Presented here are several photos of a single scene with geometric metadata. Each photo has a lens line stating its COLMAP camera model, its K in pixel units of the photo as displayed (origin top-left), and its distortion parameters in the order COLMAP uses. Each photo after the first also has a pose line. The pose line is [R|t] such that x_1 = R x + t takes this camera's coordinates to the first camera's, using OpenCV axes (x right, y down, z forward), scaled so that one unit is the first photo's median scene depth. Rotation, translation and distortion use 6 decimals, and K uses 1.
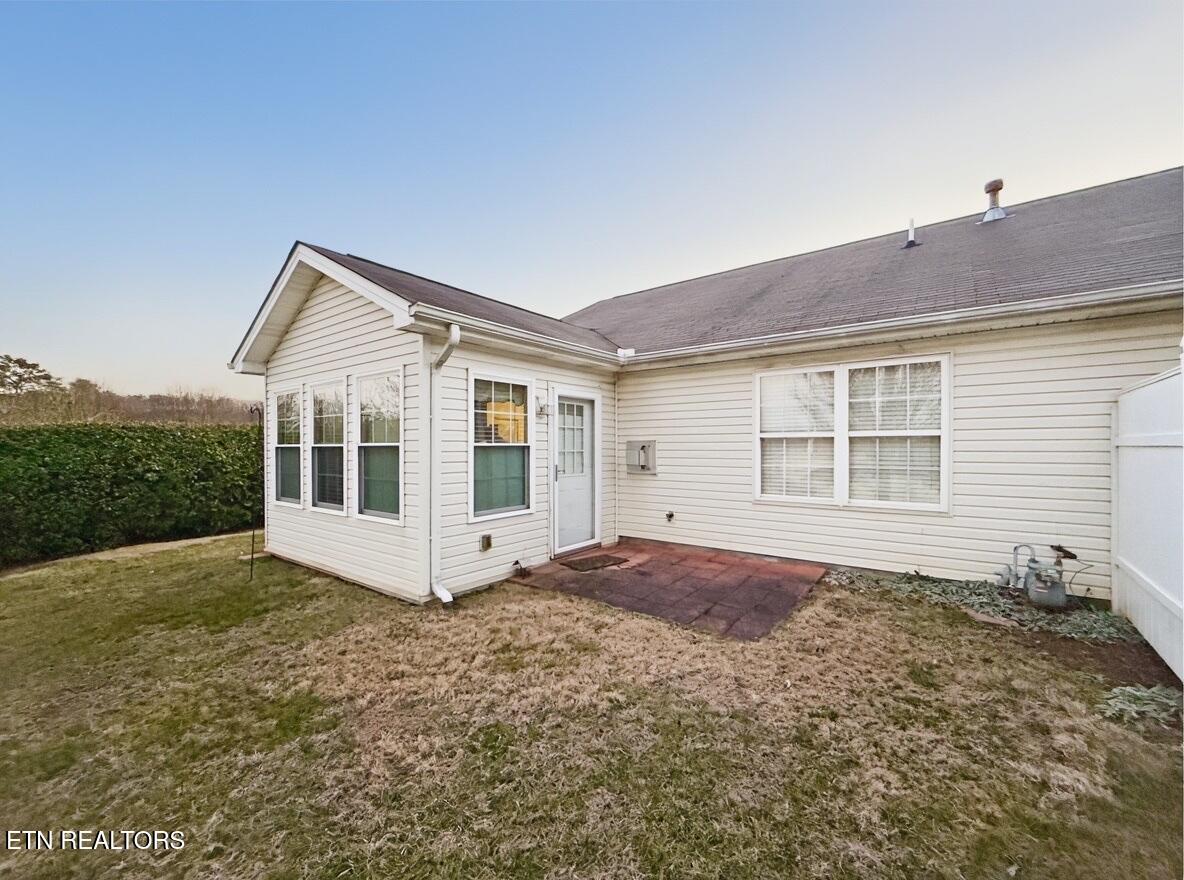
lens RADIAL K [[486.0, 0, 592.0], [0, 486.0, 440.0], [0, 0, 1]] dist [0.001232, 0.000192]
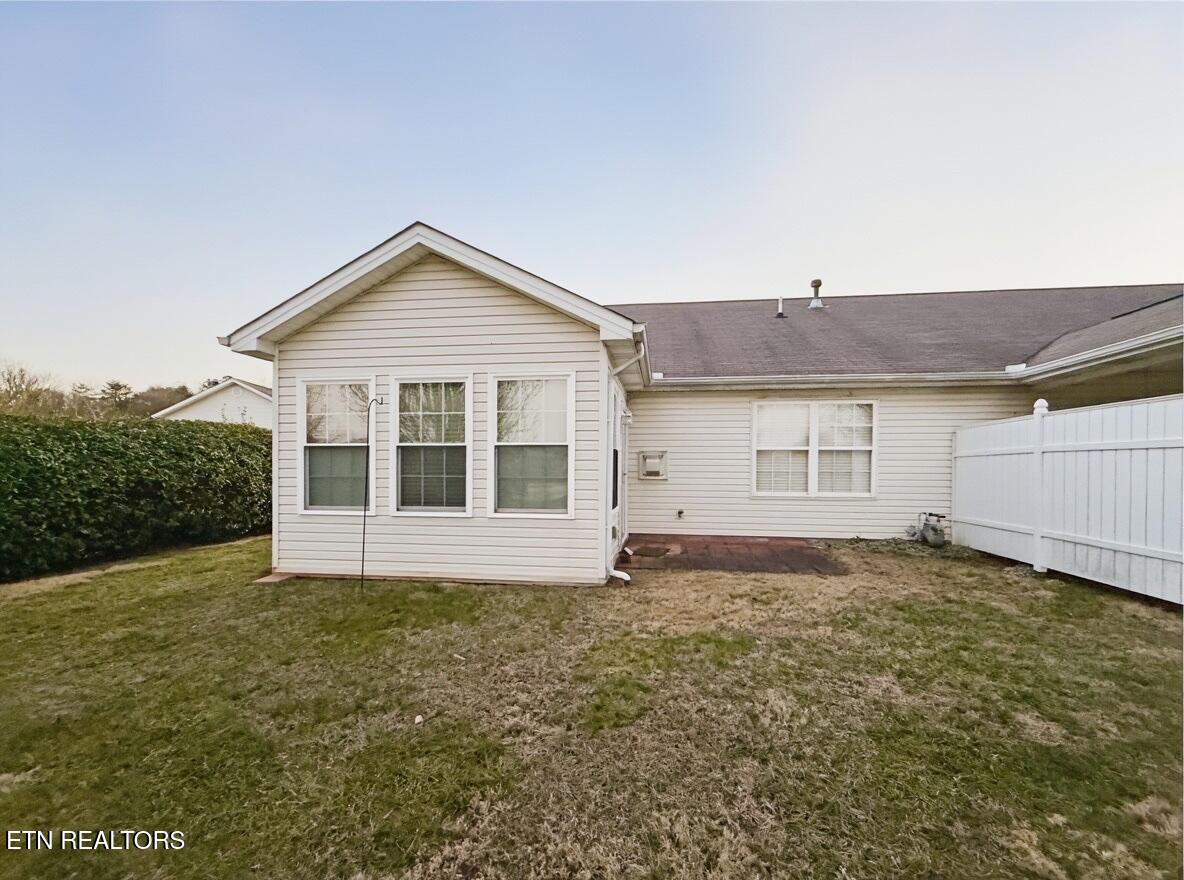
lens RADIAL K [[515.5, 0, 592.9], [0, 515.5, 471.2], [0, 0, 1]] dist [0.000721, 0.000127]
pose [[0.870259, 0.008394, 0.492522, -0.745703], [-0.015191, 0.999837, 0.009802, 0.046417], [-0.492360, -0.016012, 0.870245, -0.020891]]
